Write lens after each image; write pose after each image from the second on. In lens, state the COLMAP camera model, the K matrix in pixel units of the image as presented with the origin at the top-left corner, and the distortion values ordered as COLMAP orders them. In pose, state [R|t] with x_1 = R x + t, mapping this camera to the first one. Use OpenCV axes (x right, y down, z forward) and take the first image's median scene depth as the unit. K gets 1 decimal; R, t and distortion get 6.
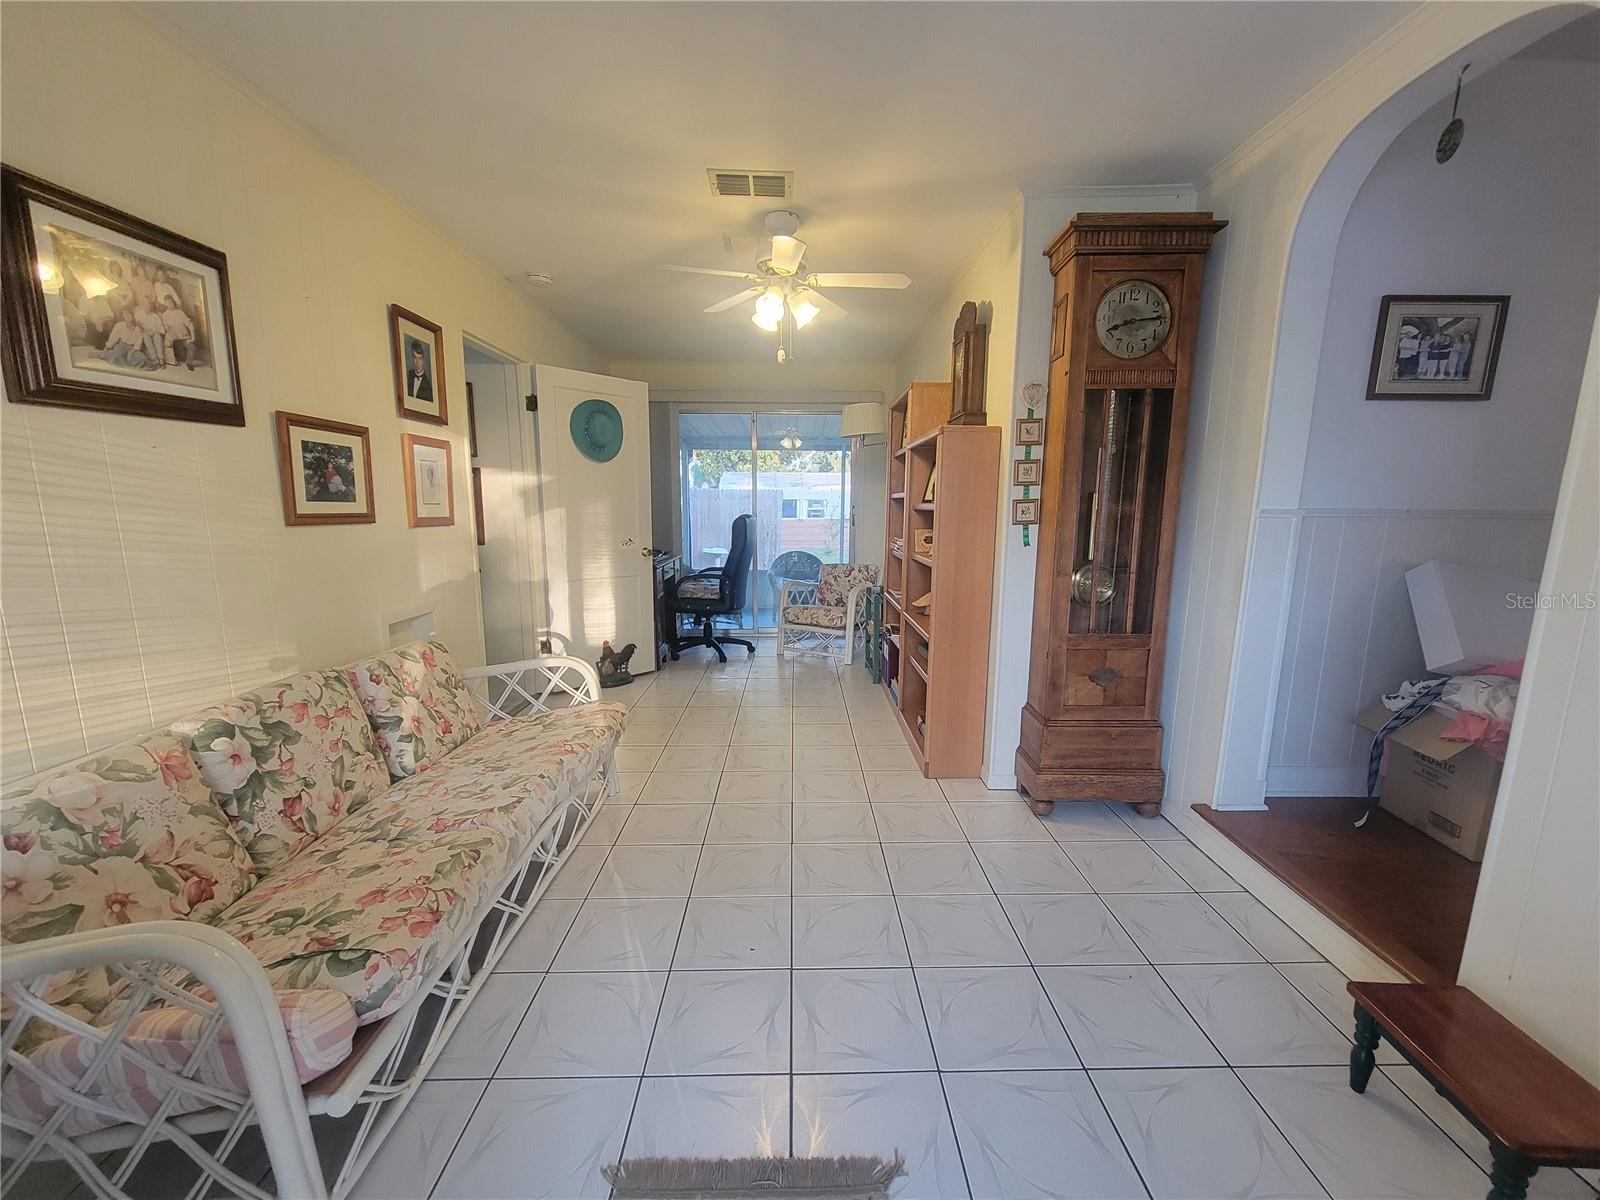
lens RADIAL K [[652.0, 0, 809.6], [0, 652.0, 602.6], [0, 0, 1]] dist [-0.000306, 0.000931]
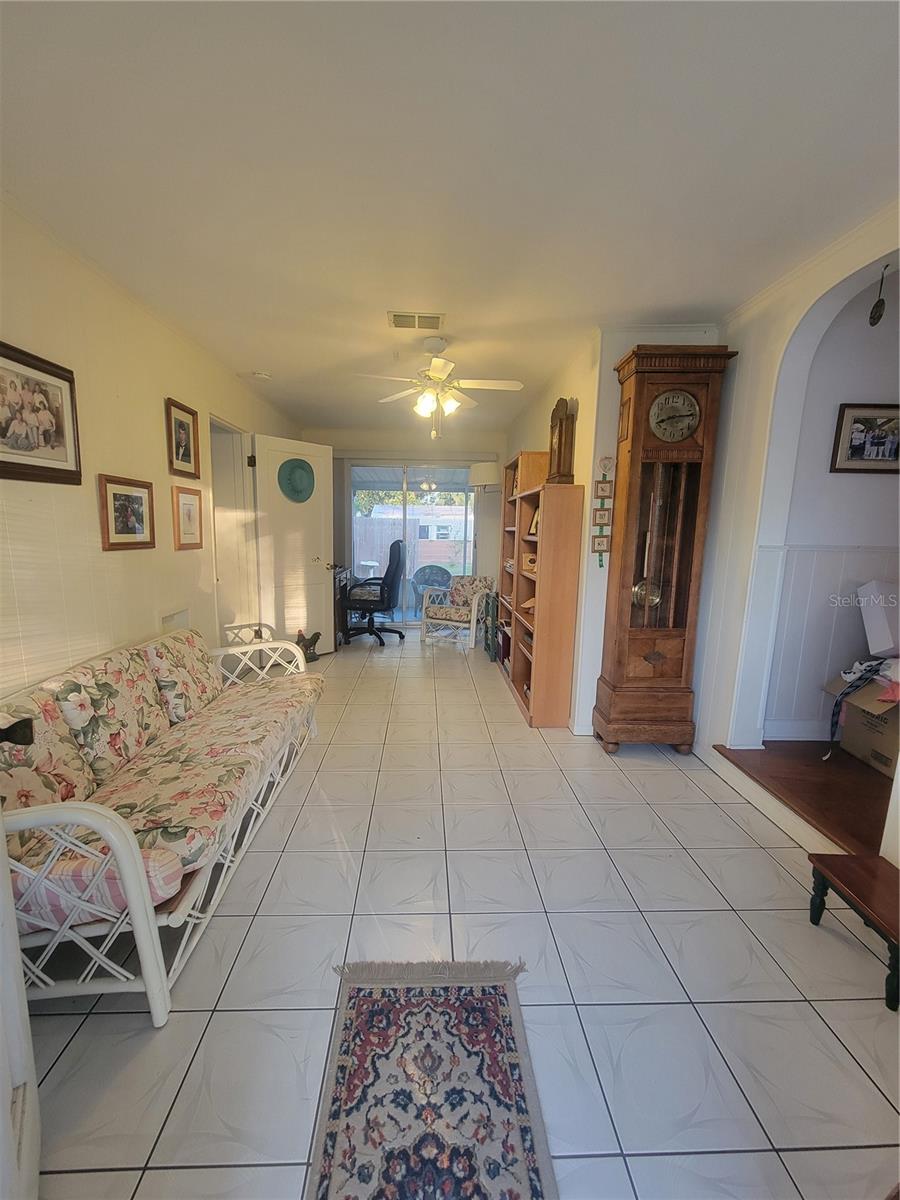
lens RADIAL K [[489.0, 0, 439.4], [0, 489.0, 597.0], [0, 0, 1]] dist [-0.000306, 0.000931]
pose [[0.999925, 0.008428, 0.008845, -0.046146], [-0.008338, 0.999914, -0.010108, -0.007866], [-0.008929, 0.010033, 0.999910, -0.107548]]
